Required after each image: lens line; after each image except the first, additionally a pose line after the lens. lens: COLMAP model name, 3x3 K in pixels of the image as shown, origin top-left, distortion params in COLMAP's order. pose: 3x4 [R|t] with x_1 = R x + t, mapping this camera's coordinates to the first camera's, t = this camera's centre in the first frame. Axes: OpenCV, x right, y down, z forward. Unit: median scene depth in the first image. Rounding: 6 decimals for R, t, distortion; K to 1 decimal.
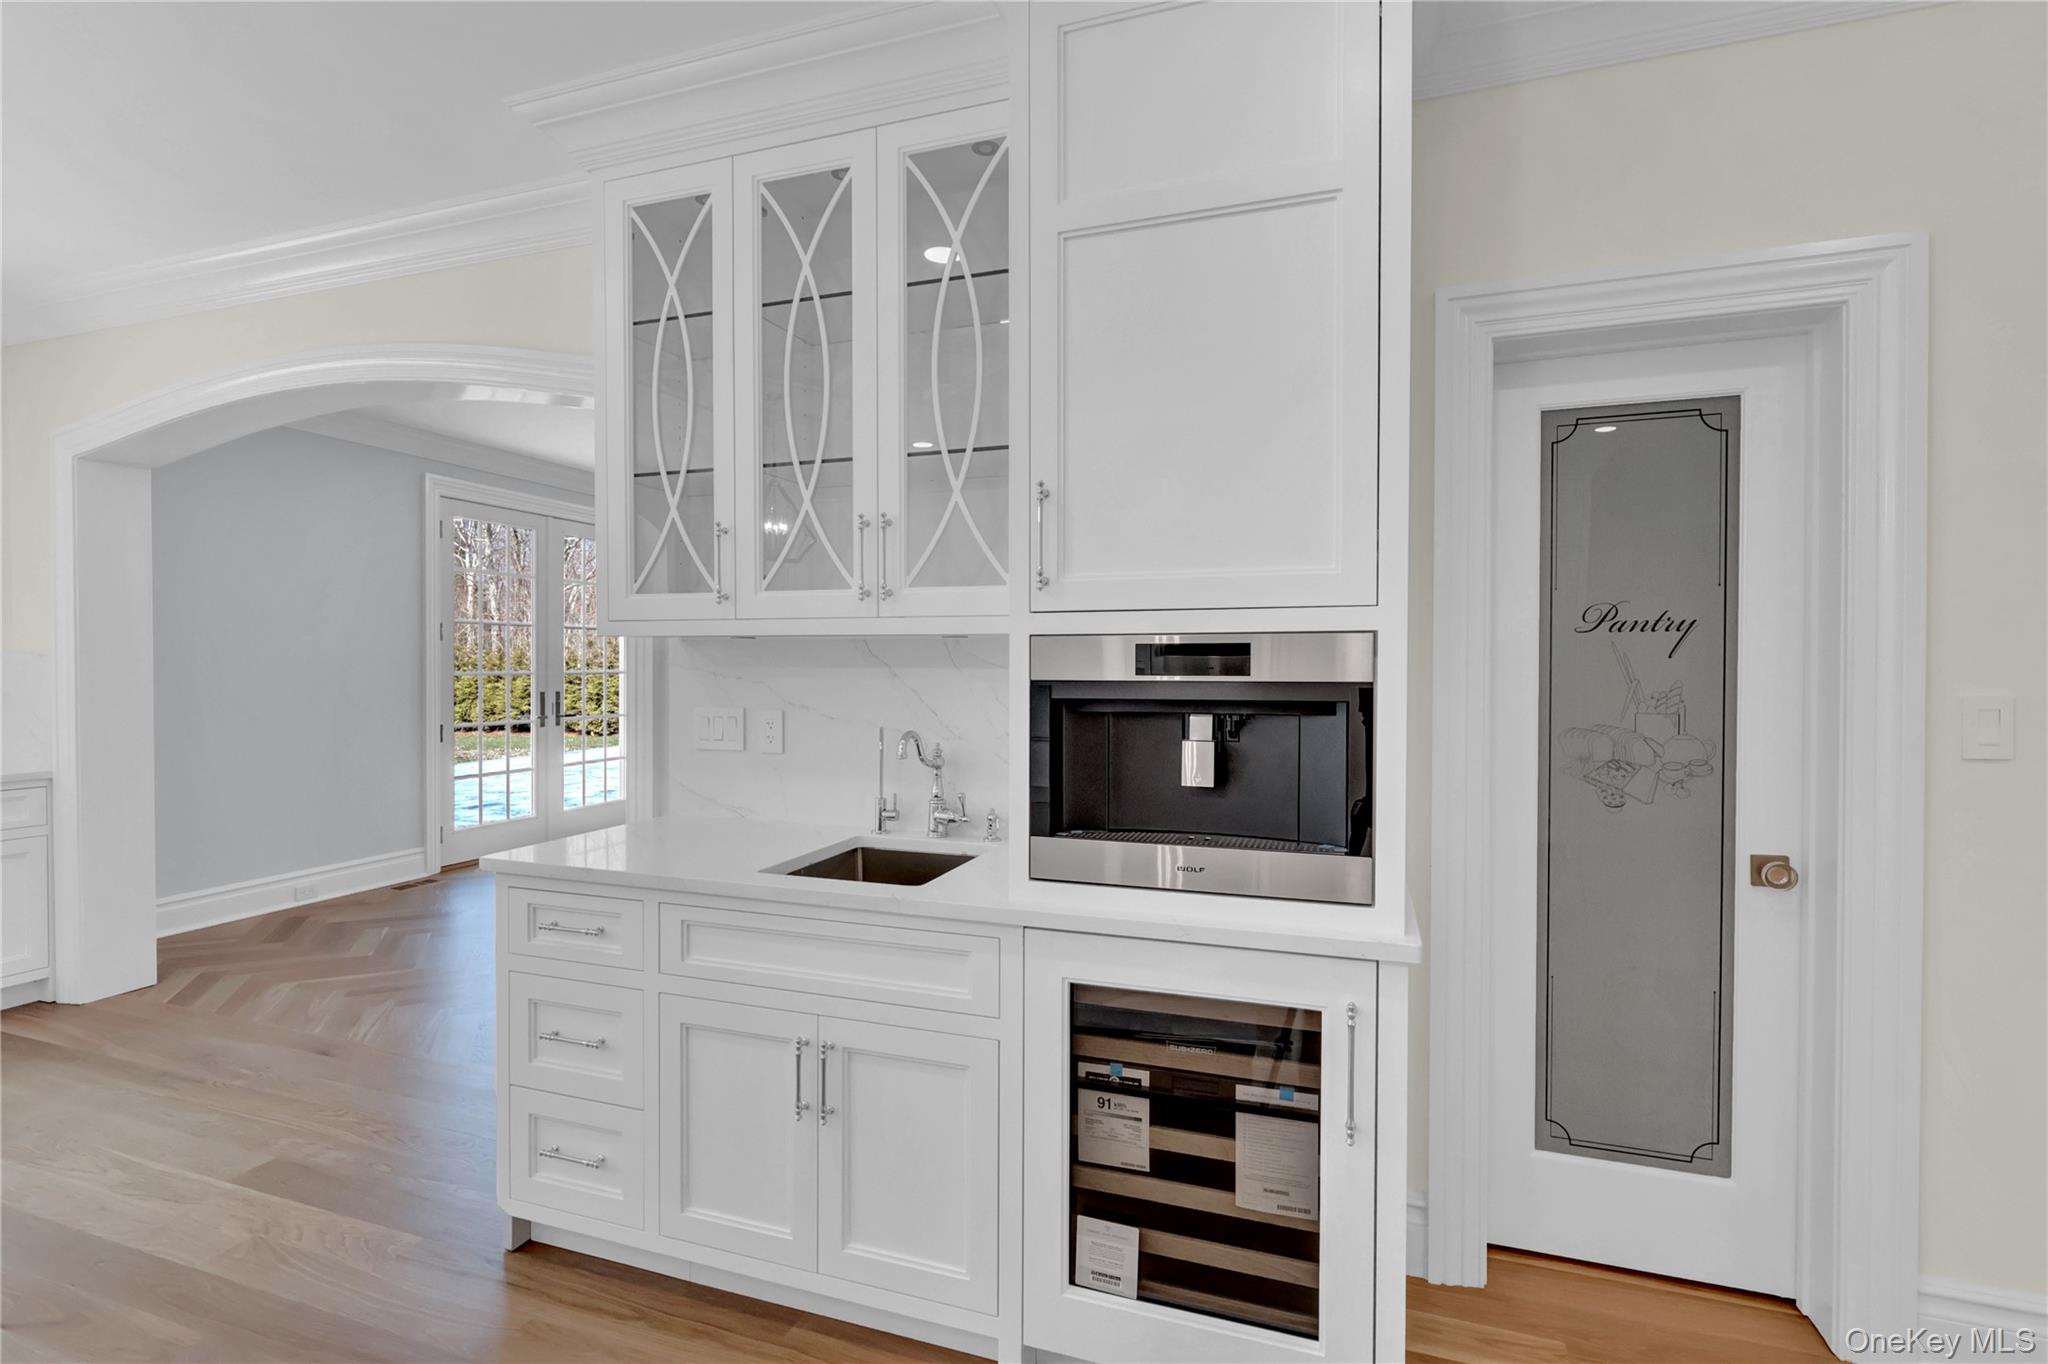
lens RADIAL K [[950.6, 0, 1013.1], [0, 950.6, 682.8], [0, 0, 1]] dist [-0.000416, -0.000550]
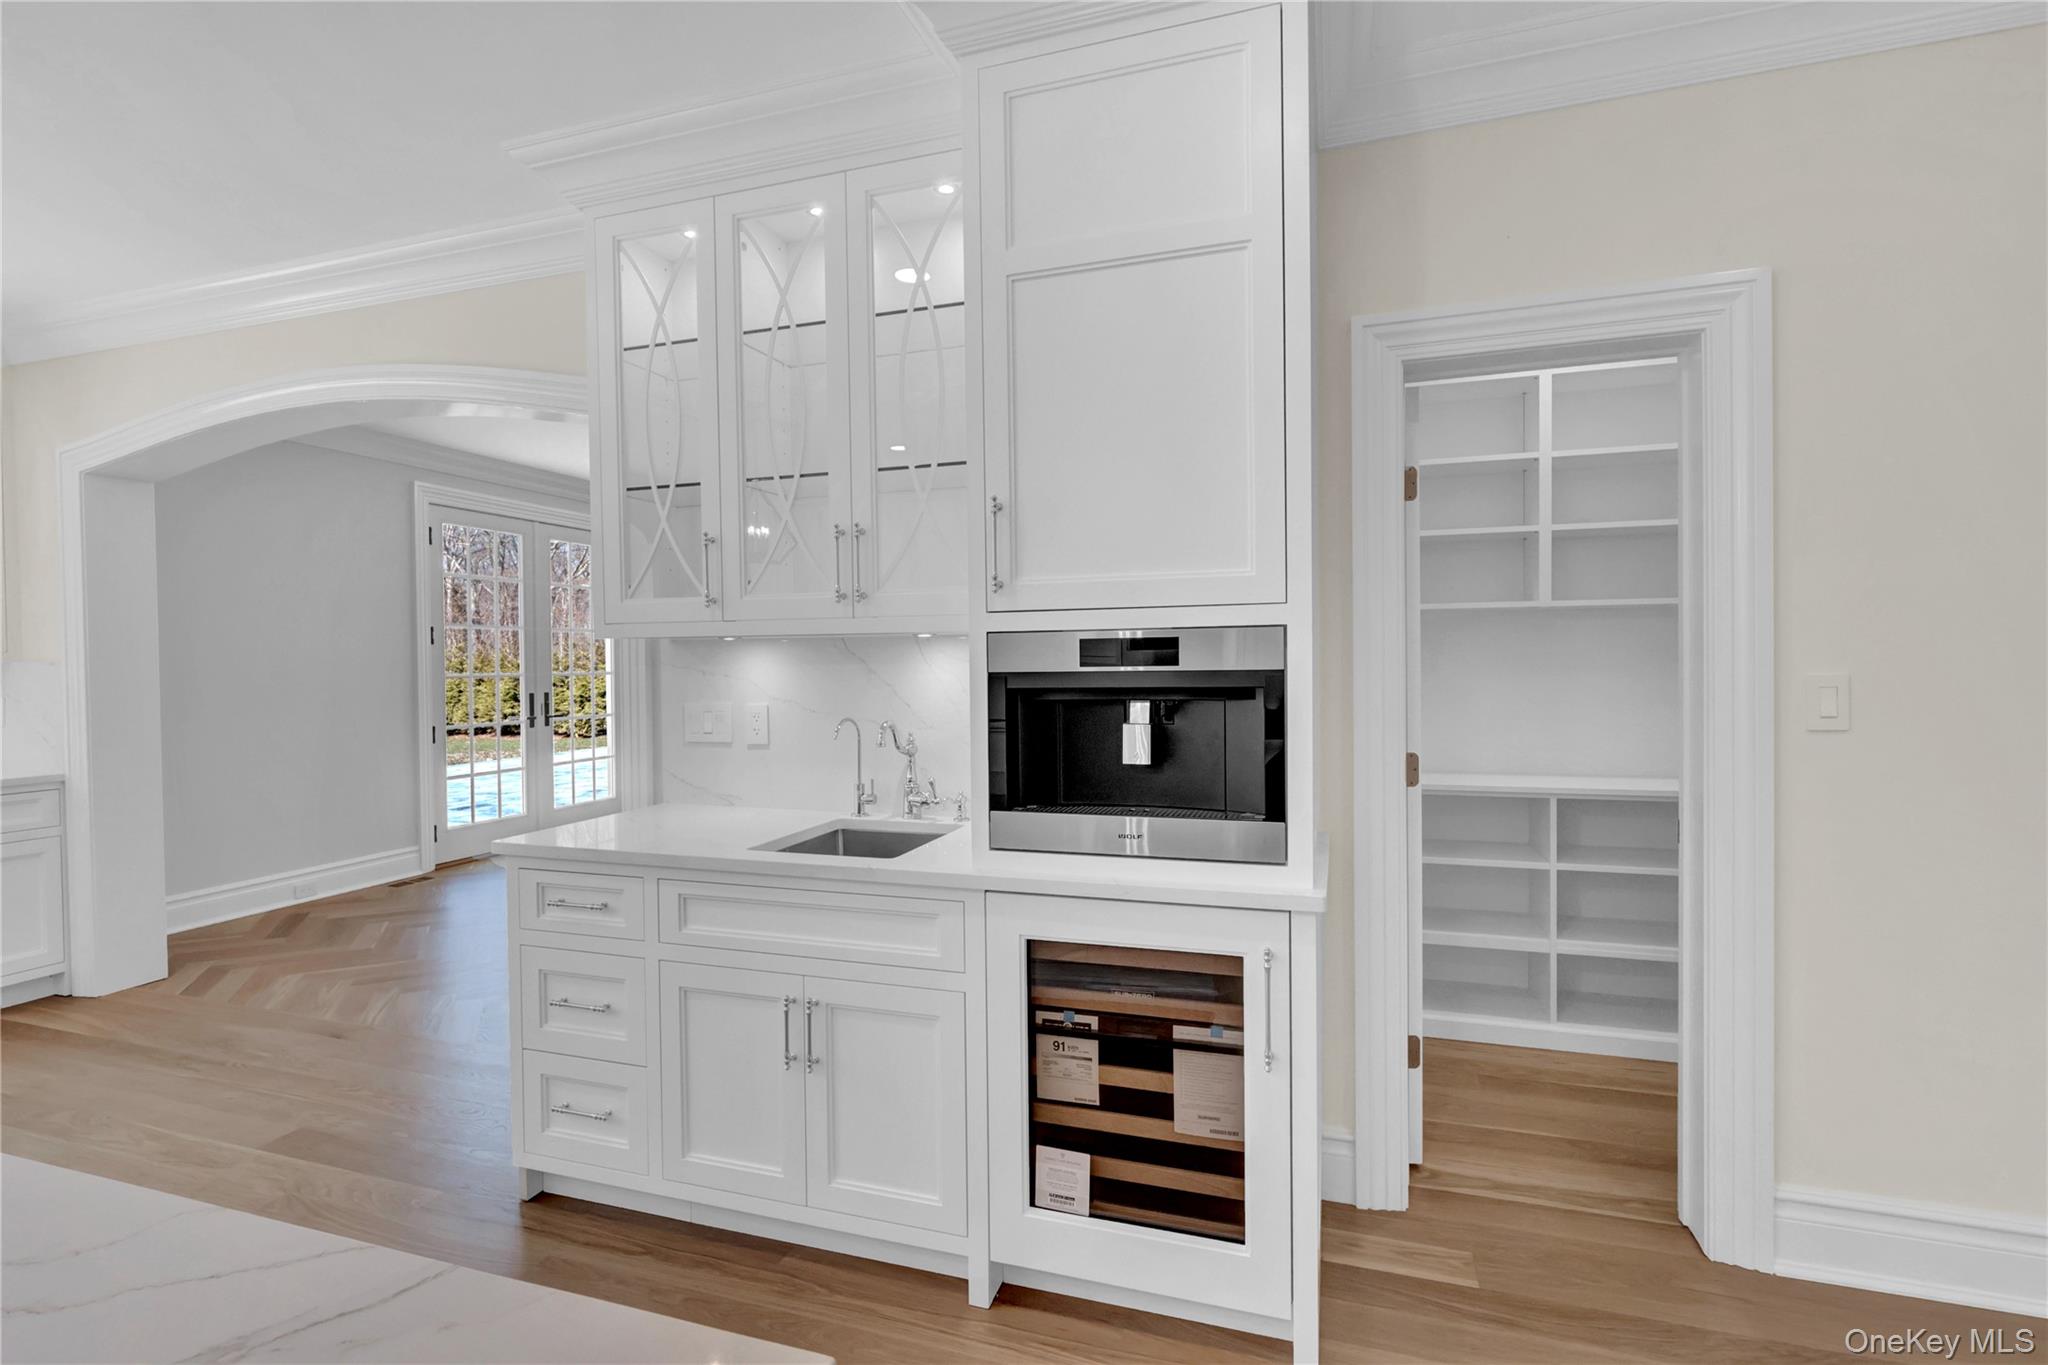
lens RADIAL K [[950.6, 0, 1015.8], [0, 950.6, 683.7], [0, 0, 1]] dist [-0.000416, -0.000550]
pose [[0.999748, -0.013446, 0.017955, 0.026438], [0.013364, 0.999900, 0.004677, 0.005096], [-0.018016, -0.004436, 0.999828, -0.111048]]
